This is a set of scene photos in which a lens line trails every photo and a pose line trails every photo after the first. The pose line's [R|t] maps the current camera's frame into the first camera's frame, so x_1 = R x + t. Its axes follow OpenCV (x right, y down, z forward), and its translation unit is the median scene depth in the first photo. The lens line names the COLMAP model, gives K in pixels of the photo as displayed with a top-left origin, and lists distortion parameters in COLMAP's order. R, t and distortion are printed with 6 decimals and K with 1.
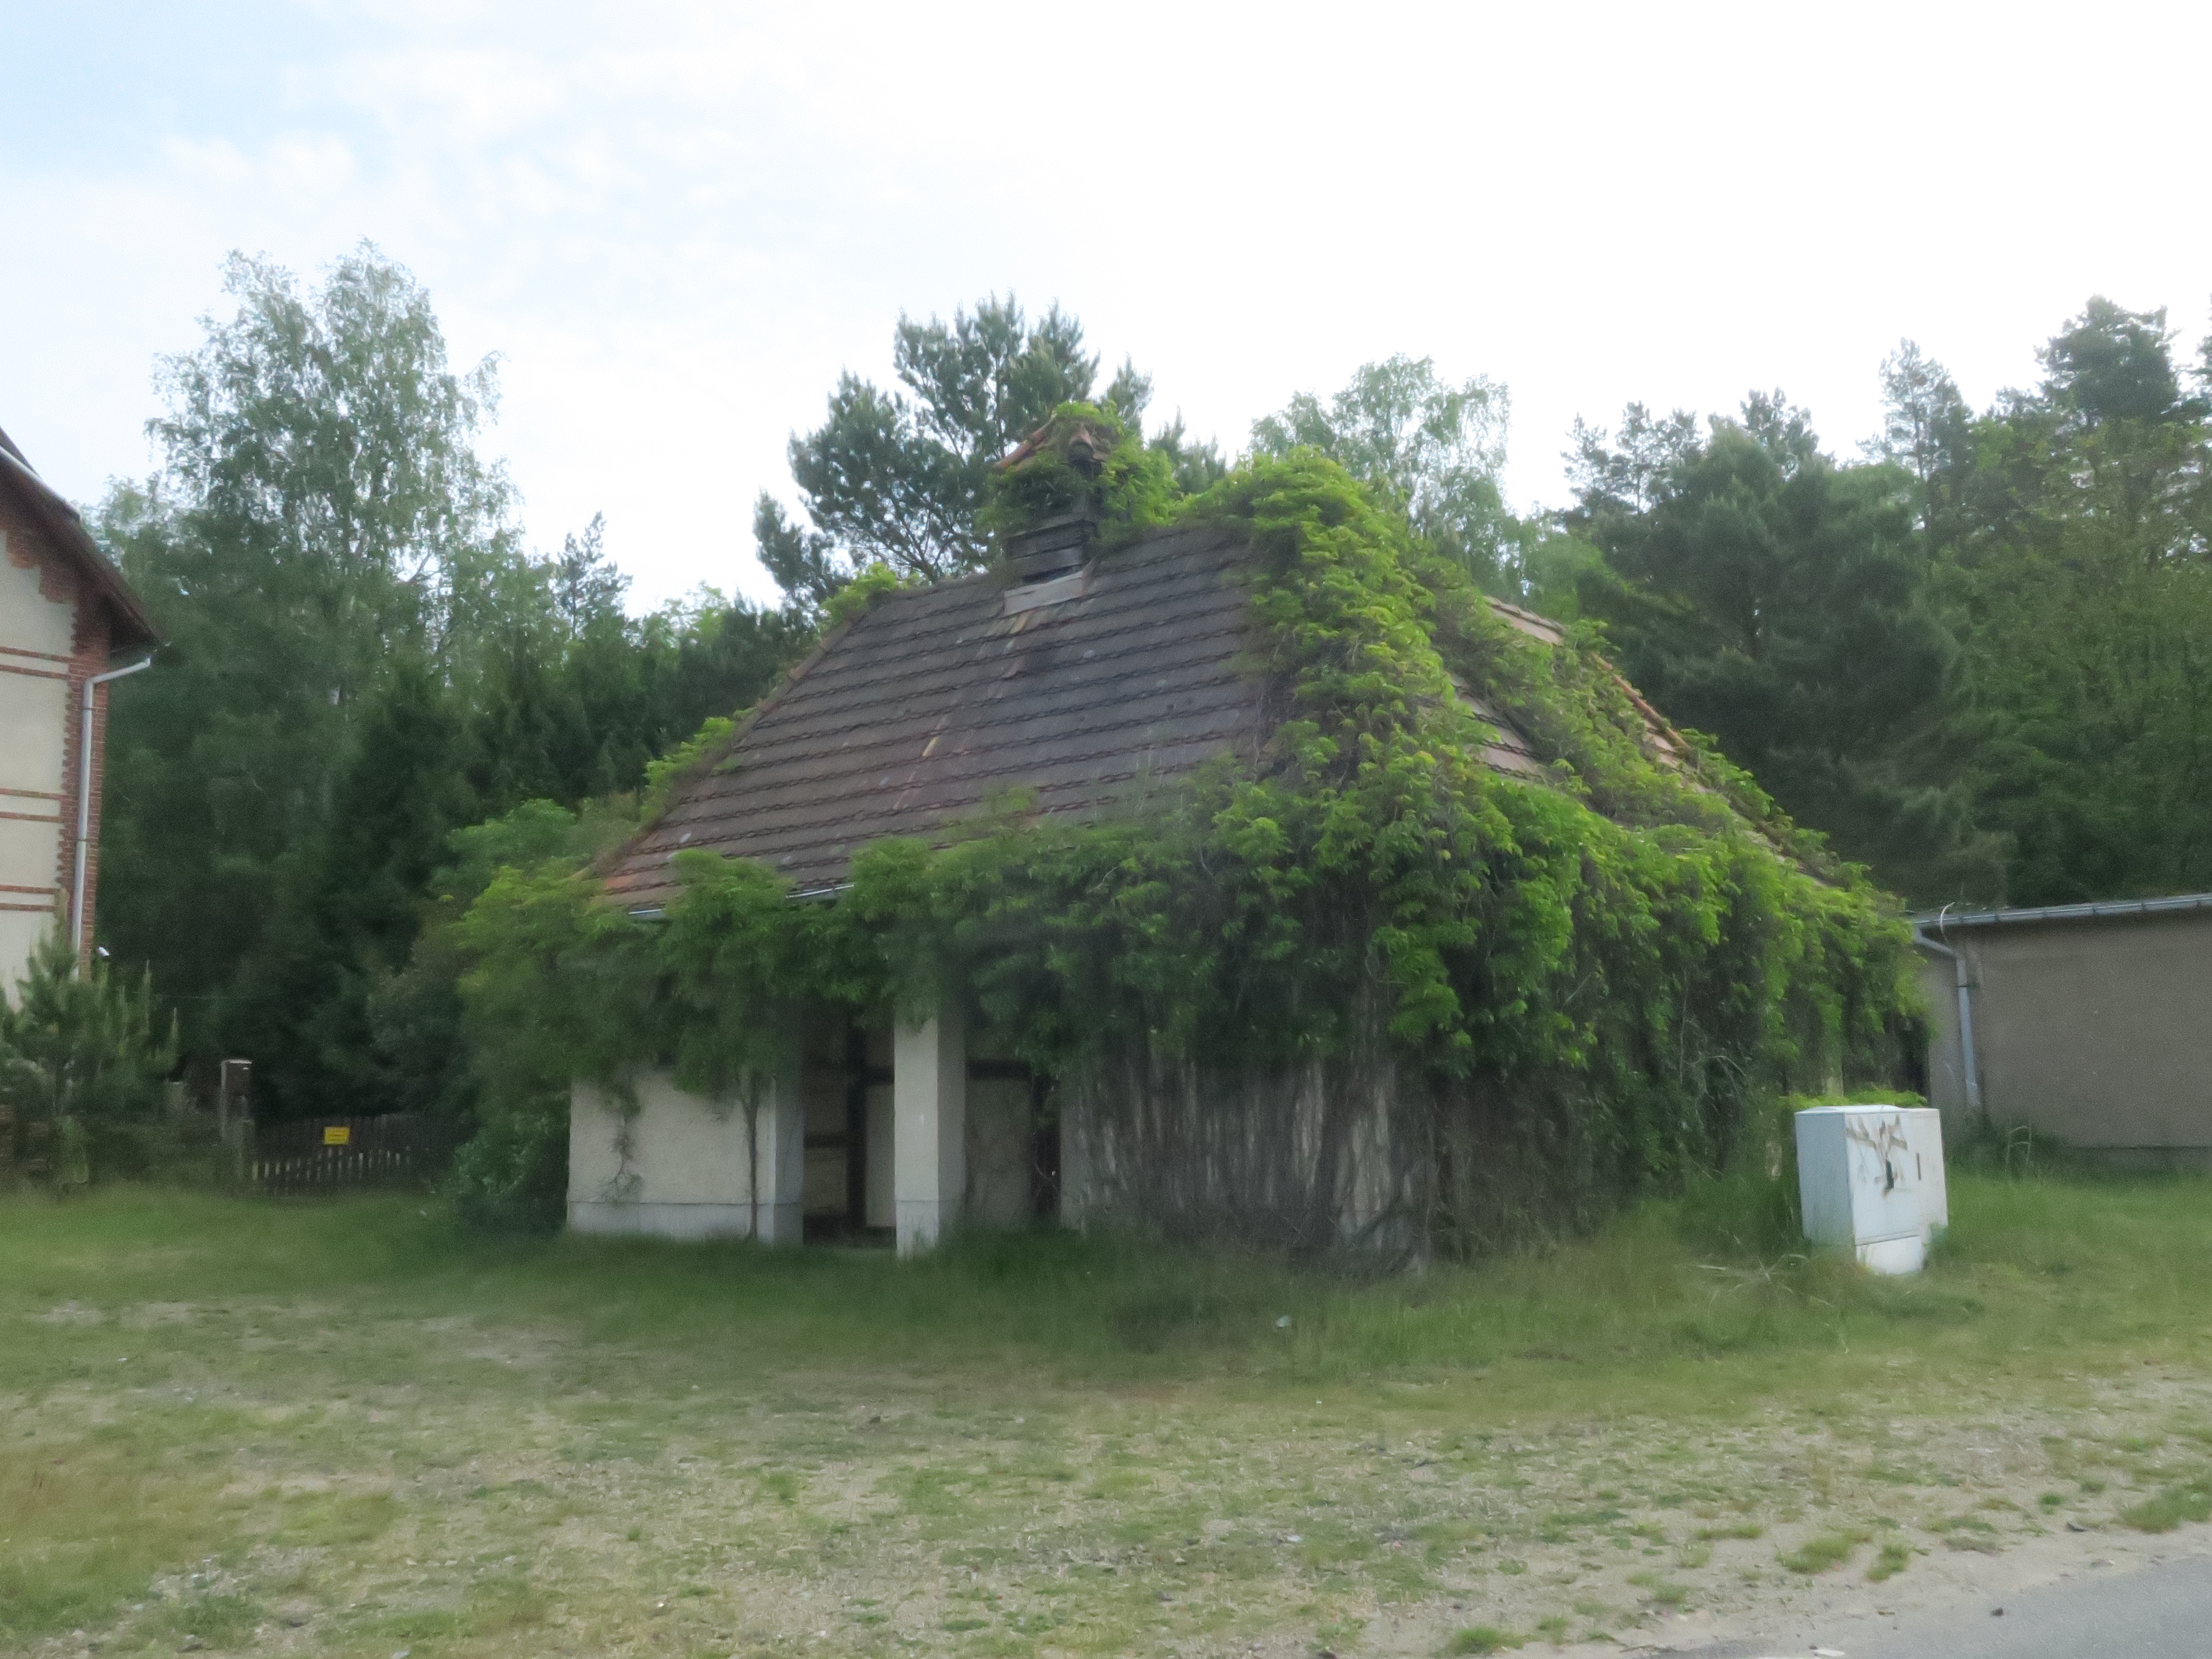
lens RADIAL K [[1955.3, 0, 1106.0], [0, 1955.3, 829.5], [0, 0, 1]] dist [-0.022302, -0.008356]
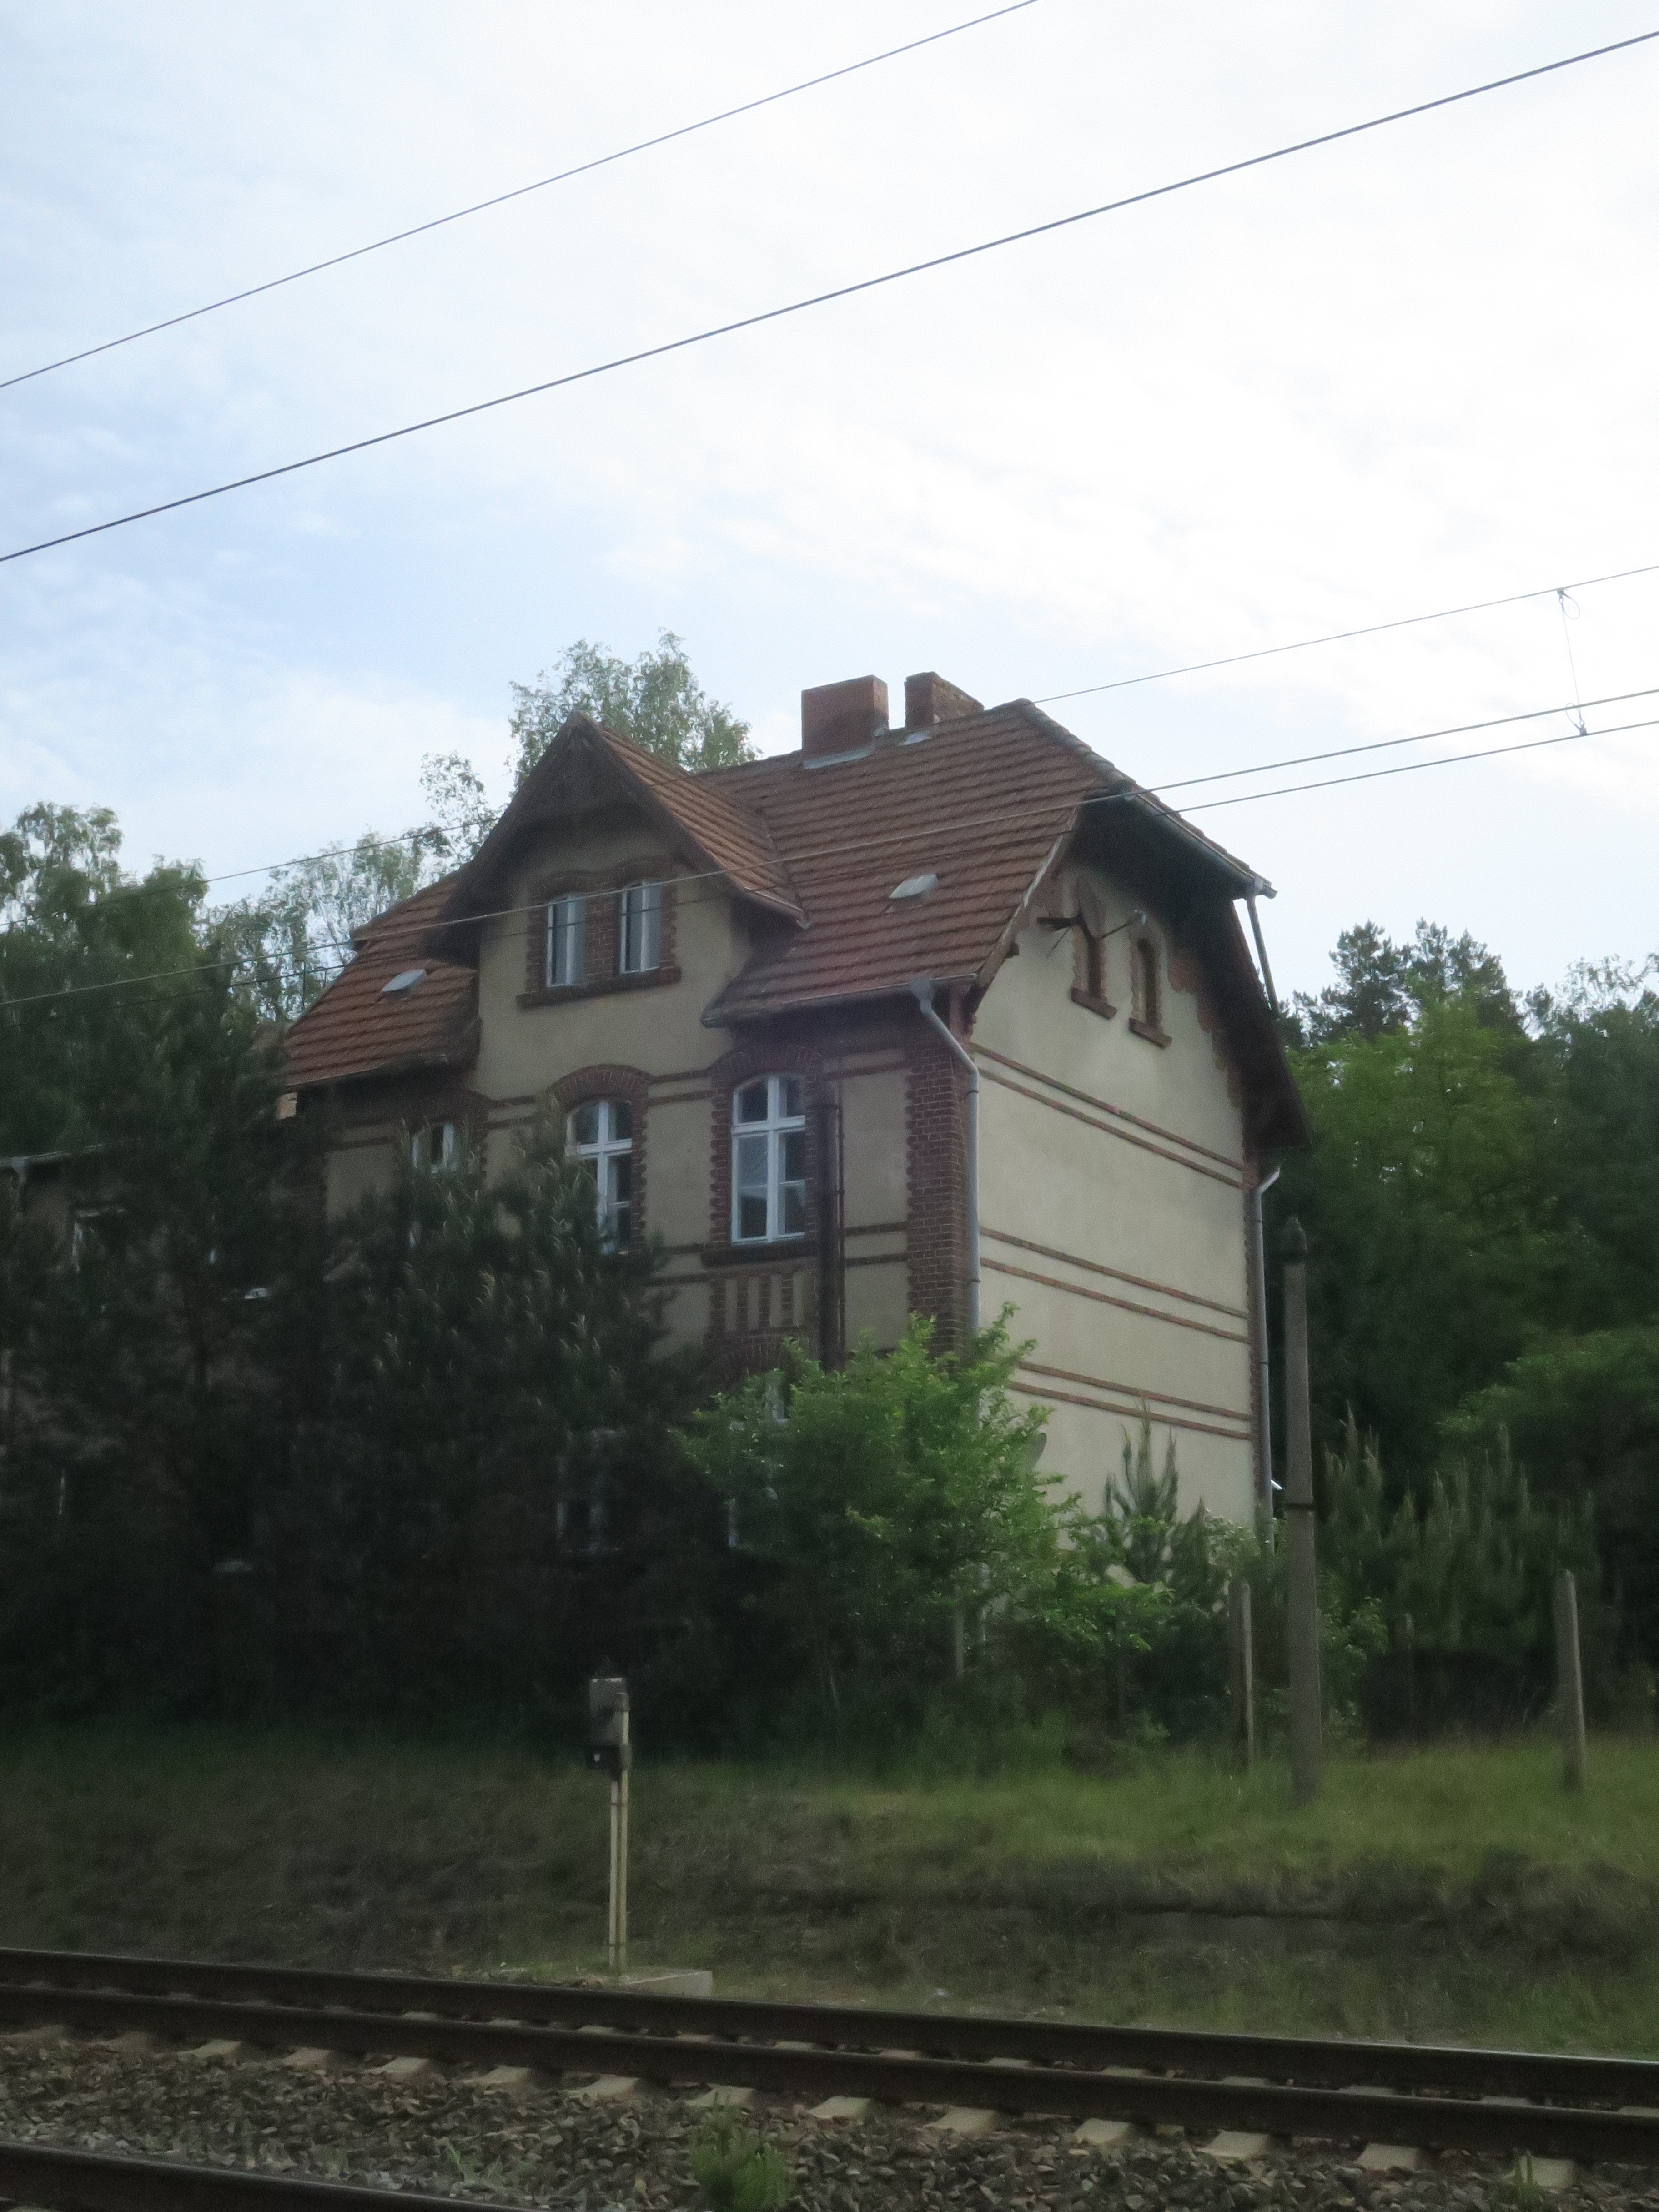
lens RADIAL K [[2573.0, 0, 829.5], [0, 2573.0, 1106.0], [0, 0, 1]] dist [-0.006355, -0.002433]
pose [[0.990160, 0.043157, 0.133117, -0.899455], [-0.031246, 0.995424, -0.090305, 0.000999], [-0.136405, 0.085257, 0.986978, -0.189025]]
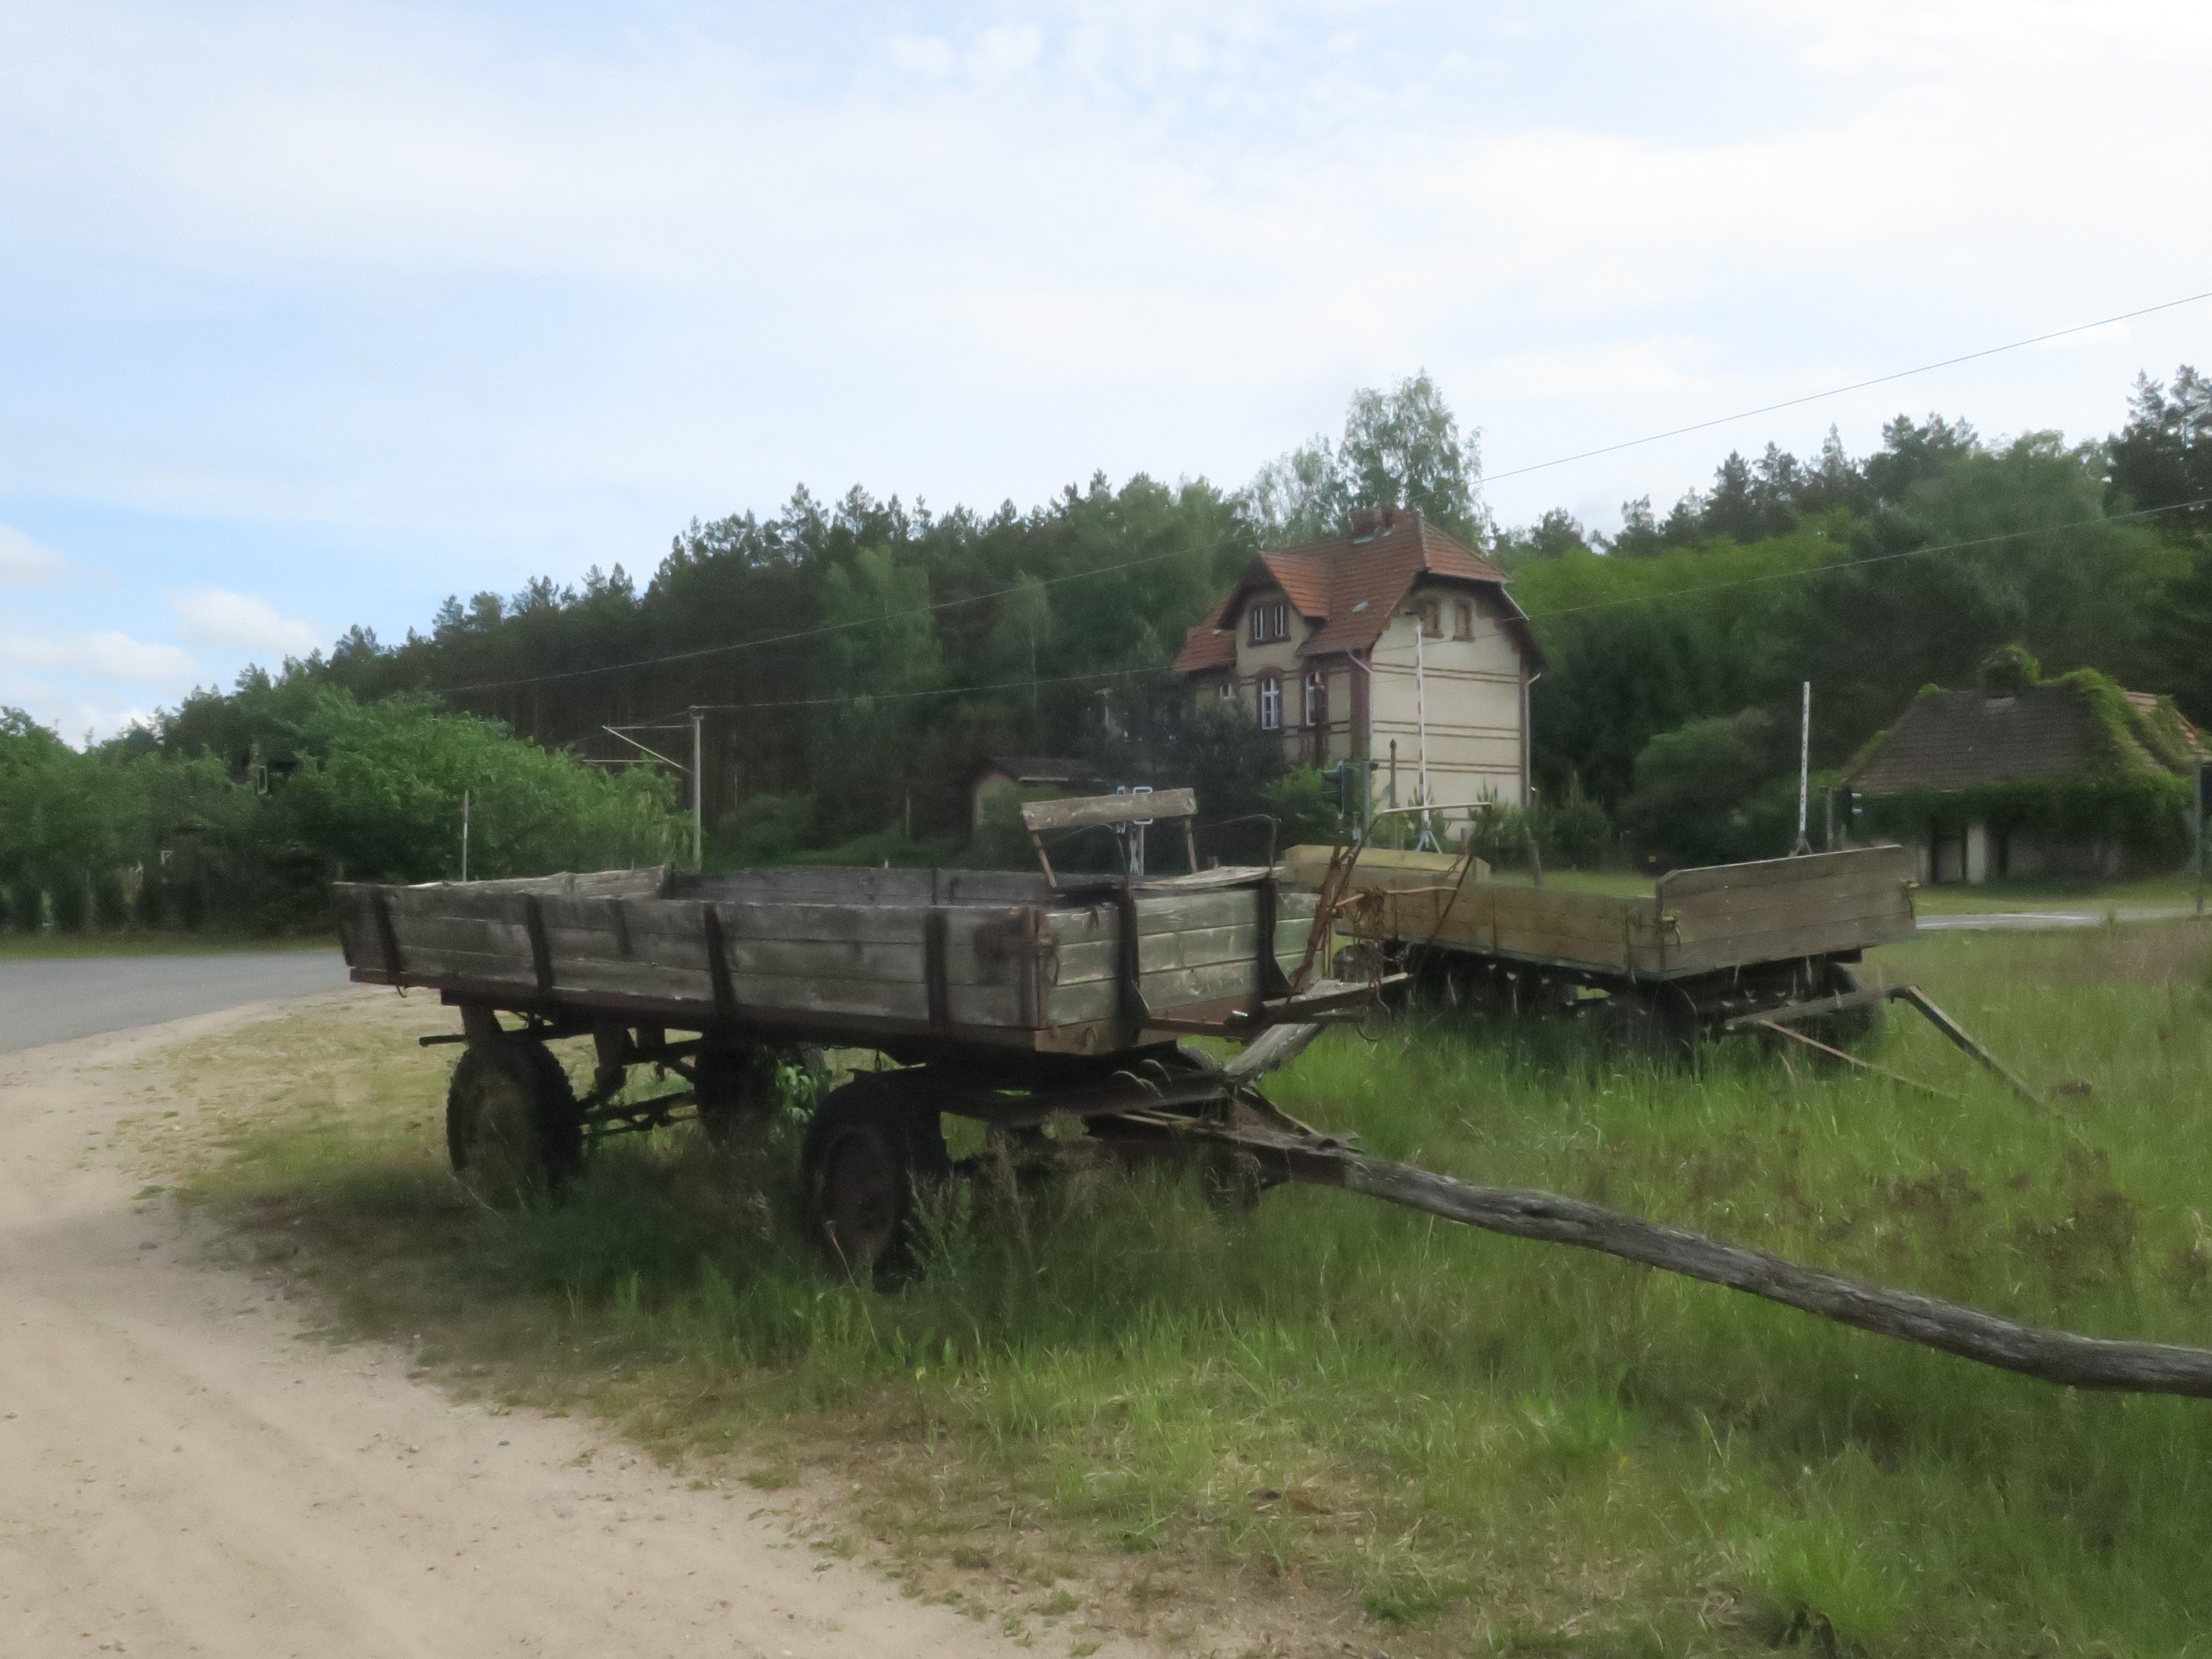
lens RADIAL K [[1955.3, 0, 1106.0], [0, 1955.3, 829.5], [0, 0, 1]] dist [-0.022302, -0.008356]
pose [[0.972929, 0.007332, -0.230988, -0.470936], [0.020921, 0.992598, 0.119629, -0.207107], [0.230155, -0.121223, 0.965574, -1.659178]]
